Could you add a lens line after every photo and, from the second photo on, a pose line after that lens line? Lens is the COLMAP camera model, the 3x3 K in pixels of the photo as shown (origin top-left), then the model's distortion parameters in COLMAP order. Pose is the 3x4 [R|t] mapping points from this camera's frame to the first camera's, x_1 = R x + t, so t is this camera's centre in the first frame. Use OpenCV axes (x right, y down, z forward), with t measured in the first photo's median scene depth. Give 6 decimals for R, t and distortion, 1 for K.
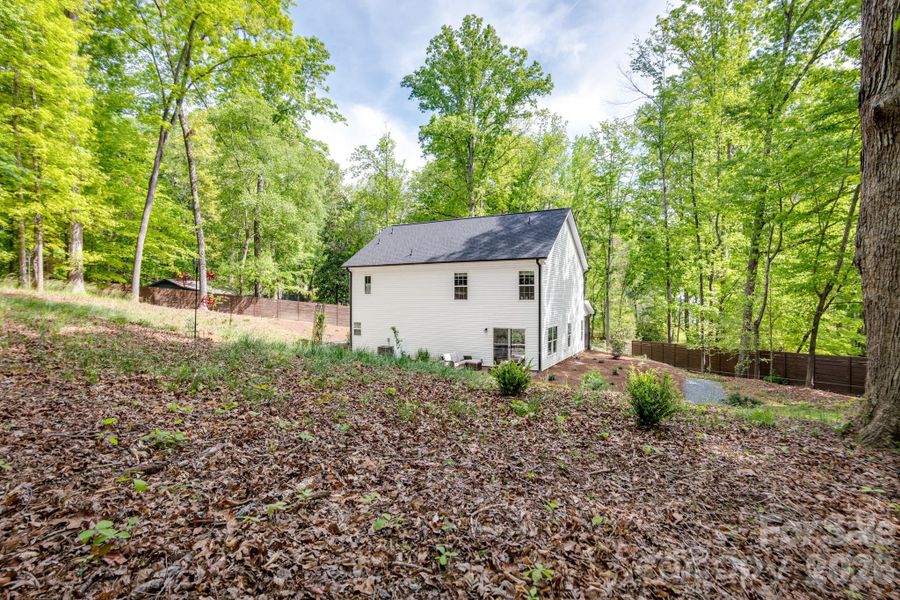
lens RADIAL K [[438.9, 0, 446.8], [0, 438.9, 292.7], [0, 0, 1]] dist [-0.001075, 0.000064]
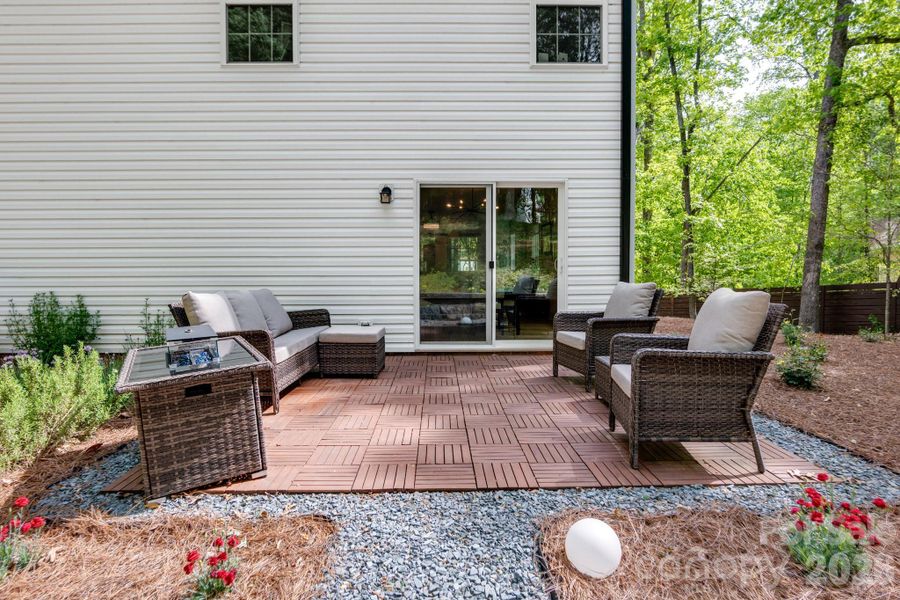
lens RADIAL K [[505.7, 0, 447.3], [0, 505.7, 289.2], [0, 0, 1]] dist [-0.025603, 0.002048]
pose [[0.861367, -0.015976, 0.507731, -0.015068], [-0.000094, 0.999500, 0.031608, 0.119452], [-0.507982, -0.027274, 0.860935, 0.719503]]
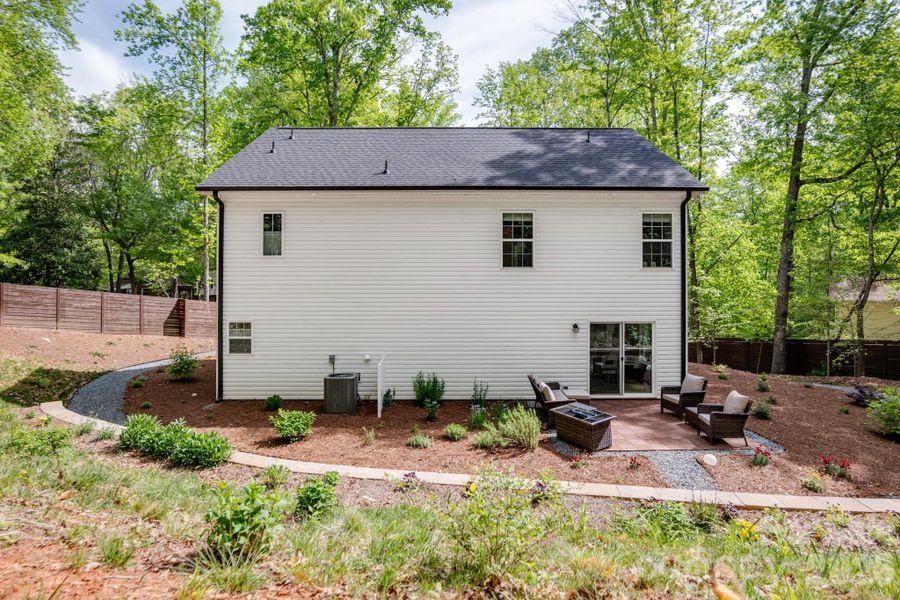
lens RADIAL K [[471.9, 0, 450.8], [0, 471.9, 282.5], [0, 0, 1]] dist [-0.017843, -0.000265]
pose [[0.863198, 0.007883, 0.504805, -0.291917], [-0.002412, 0.999931, -0.011491, 0.037749], [-0.504860, 0.008701, 0.863157, 0.575052]]
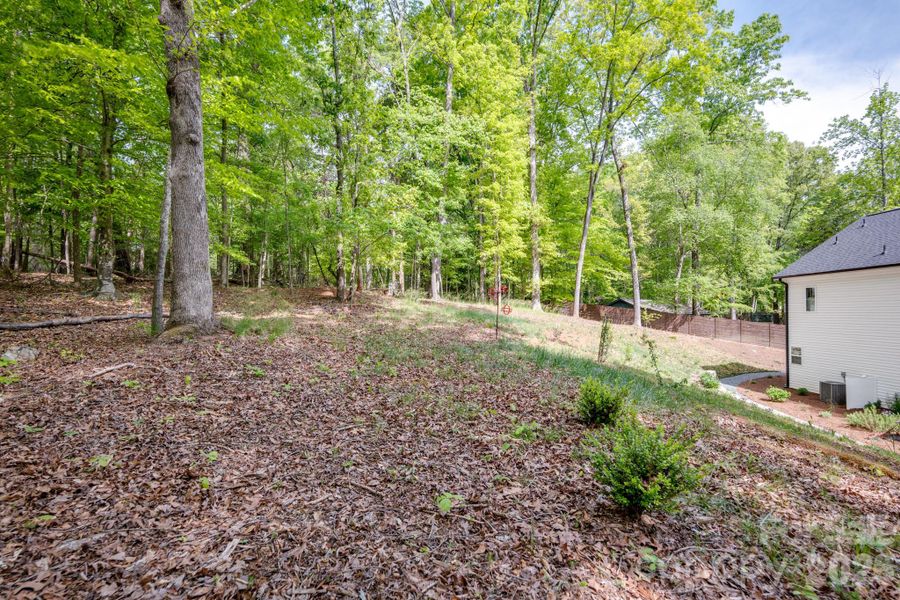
lens RADIAL K [[428.8, 0, 453.0], [0, 428.8, 301.6], [0, 0, 1]] dist [-0.000919, 0.000231]
pose [[0.527497, -0.015027, -0.849424, 0.142410], [-0.006161, 0.999750, -0.021512, 0.006536], [0.849534, 0.016581, 0.527273, 0.082715]]
